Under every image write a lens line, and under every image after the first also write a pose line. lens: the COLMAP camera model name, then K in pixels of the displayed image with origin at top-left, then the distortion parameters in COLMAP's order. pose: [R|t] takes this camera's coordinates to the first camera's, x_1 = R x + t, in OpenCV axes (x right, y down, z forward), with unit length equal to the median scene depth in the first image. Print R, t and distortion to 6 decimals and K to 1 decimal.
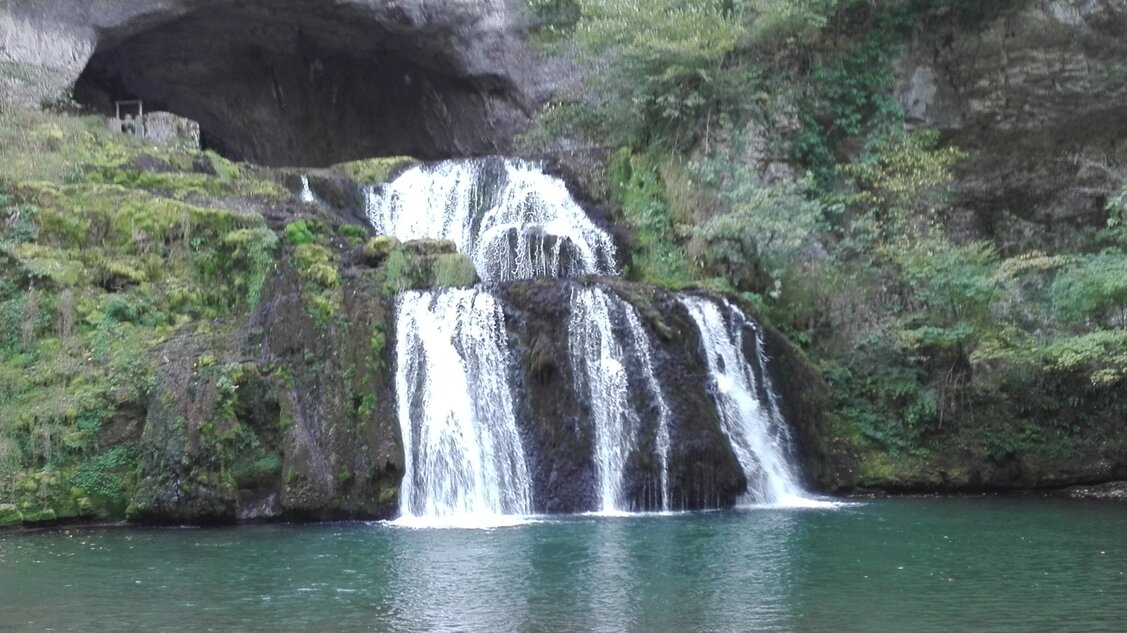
lens RADIAL K [[1506.3, 0, 578.0], [0, 1506.3, 274.5], [0, 0, 1]] dist [0.065349, 0.000000]
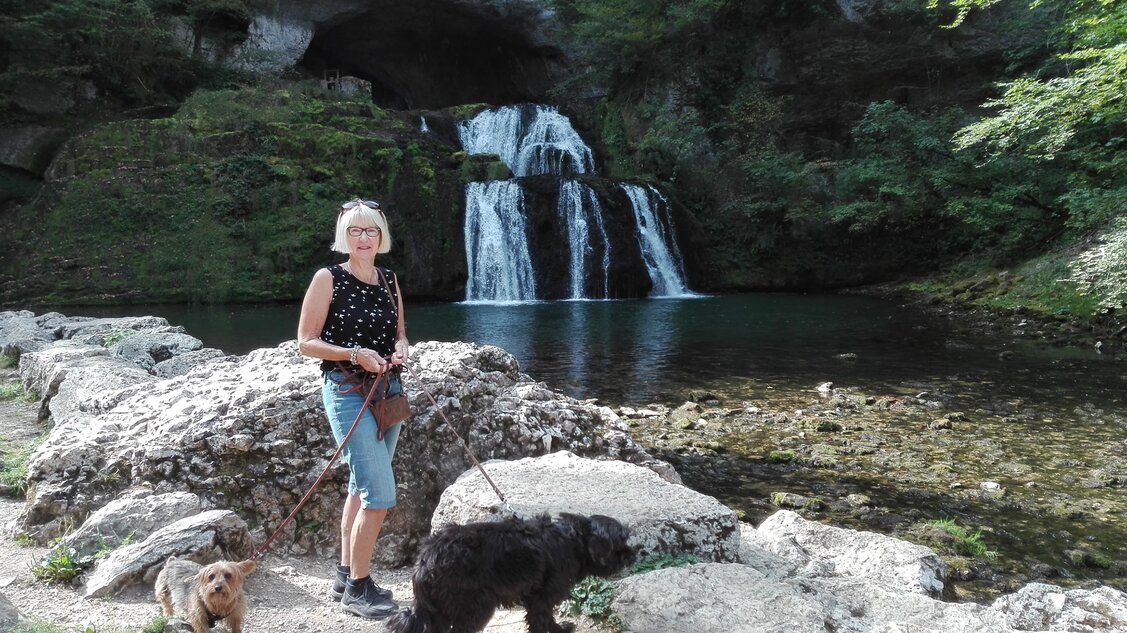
lens RADIAL K [[942.9, 0, 563.8], [0, 942.9, 325.9], [0, 0, 1]] dist [0.064186, -0.086170]
pose [[0.997231, 0.008512, -0.073883, 0.075959], [0.004065, 0.985705, 0.168432, -0.008623], [0.074260, -0.168266, 0.982941, -0.147814]]
